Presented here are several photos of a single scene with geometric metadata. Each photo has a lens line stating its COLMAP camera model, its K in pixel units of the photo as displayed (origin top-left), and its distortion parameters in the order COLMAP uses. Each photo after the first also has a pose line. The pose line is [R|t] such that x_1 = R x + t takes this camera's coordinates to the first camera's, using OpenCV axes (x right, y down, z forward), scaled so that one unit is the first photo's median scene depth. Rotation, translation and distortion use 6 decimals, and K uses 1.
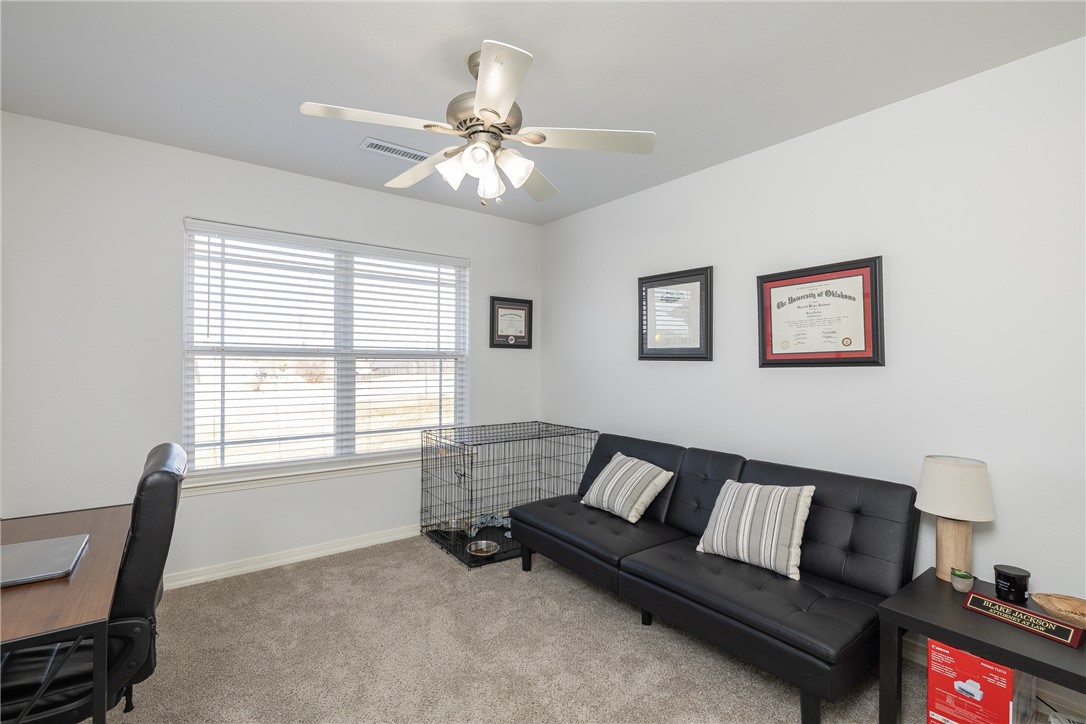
lens RADIAL K [[460.6, 0, 544.3], [0, 460.6, 362.6], [0, 0, 1]] dist [0.000492, 0.000499]
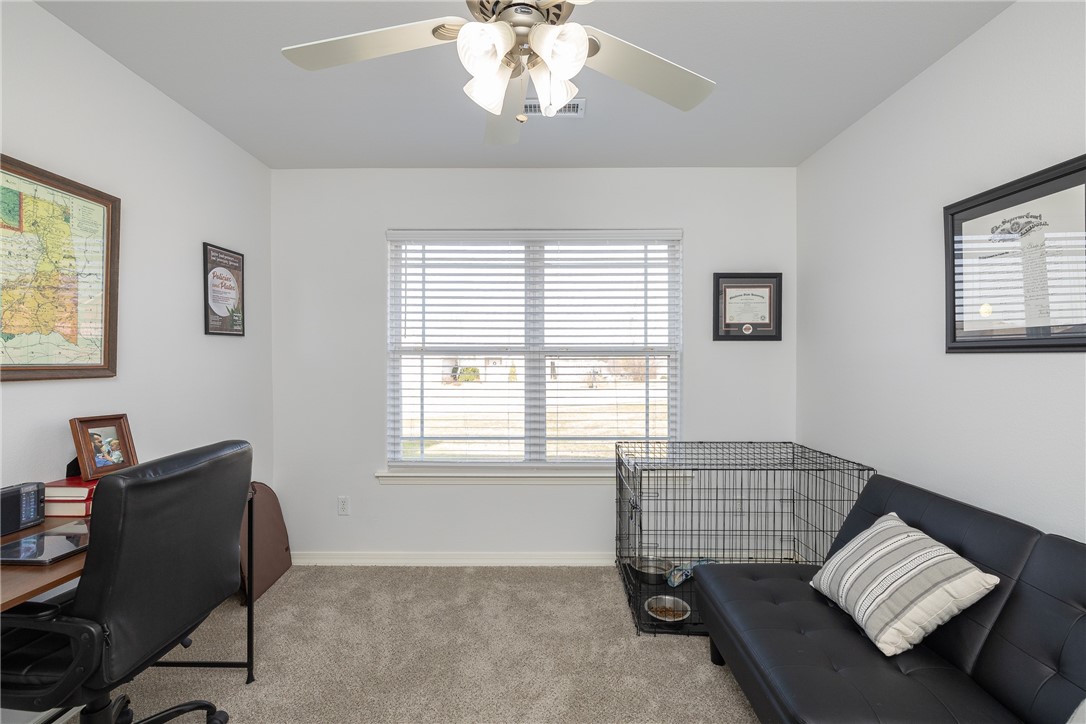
lens RADIAL K [[478.8, 0, 543.0], [0, 478.8, 362.0], [0, 0, 1]] dist [-0.003727, 0.000006]
pose [[0.804641, -0.005433, -0.593737, 0.153637], [0.005711, 0.999983, -0.001411, 0.003143], [0.593734, -0.002256, 0.804658, 0.238151]]
